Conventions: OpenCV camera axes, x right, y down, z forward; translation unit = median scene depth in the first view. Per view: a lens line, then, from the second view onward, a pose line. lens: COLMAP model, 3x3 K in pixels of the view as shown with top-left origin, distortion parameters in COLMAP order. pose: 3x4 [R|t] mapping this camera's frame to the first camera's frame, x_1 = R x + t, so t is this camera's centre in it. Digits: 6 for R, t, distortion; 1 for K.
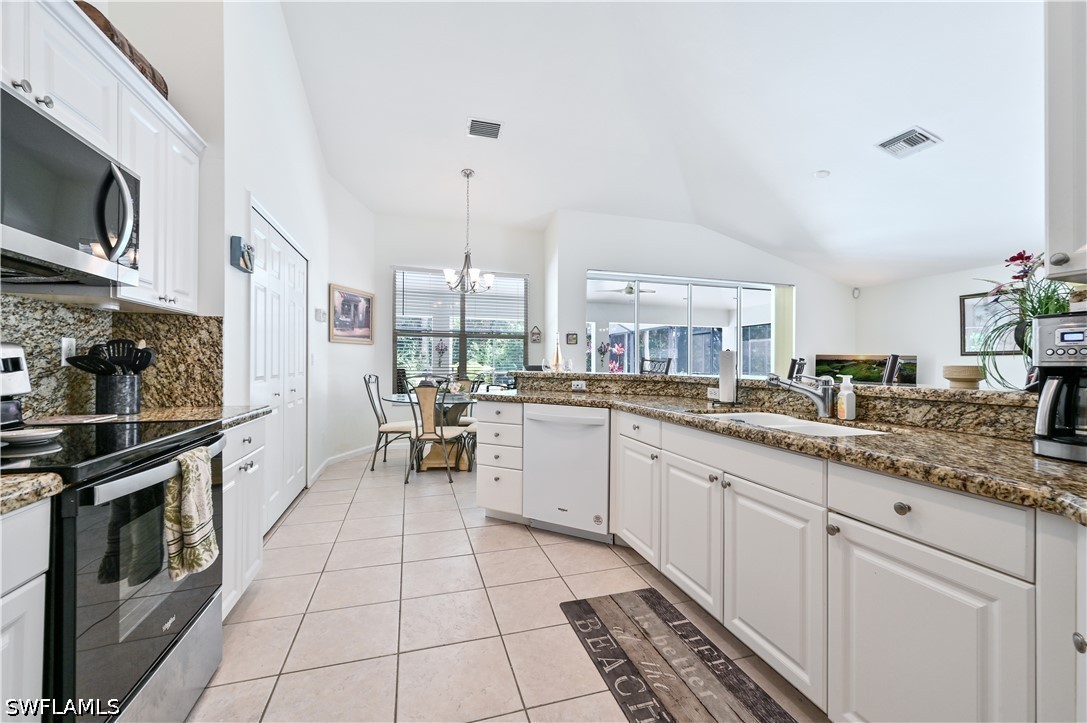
lens RADIAL K [[437.2, 0, 548.7], [0, 437.2, 360.8], [0, 0, 1]] dist [-0.000014, -0.000008]
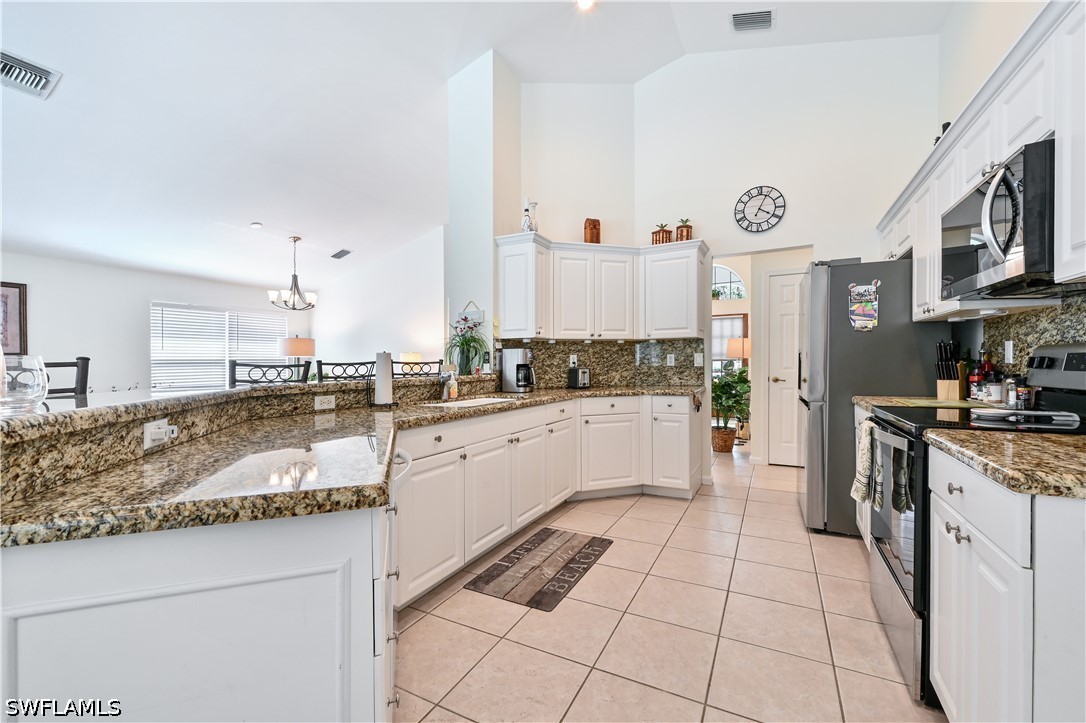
lens RADIAL K [[436.8, 0, 548.2], [0, 436.8, 360.8], [0, 0, 1]] dist [-0.000014, -0.000008]
pose [[-0.712083, 0.004676, 0.702080, -0.627593], [0.002587, 0.999989, -0.004036, 0.000635], [-0.702091, -0.001058, -0.712087, 1.618251]]
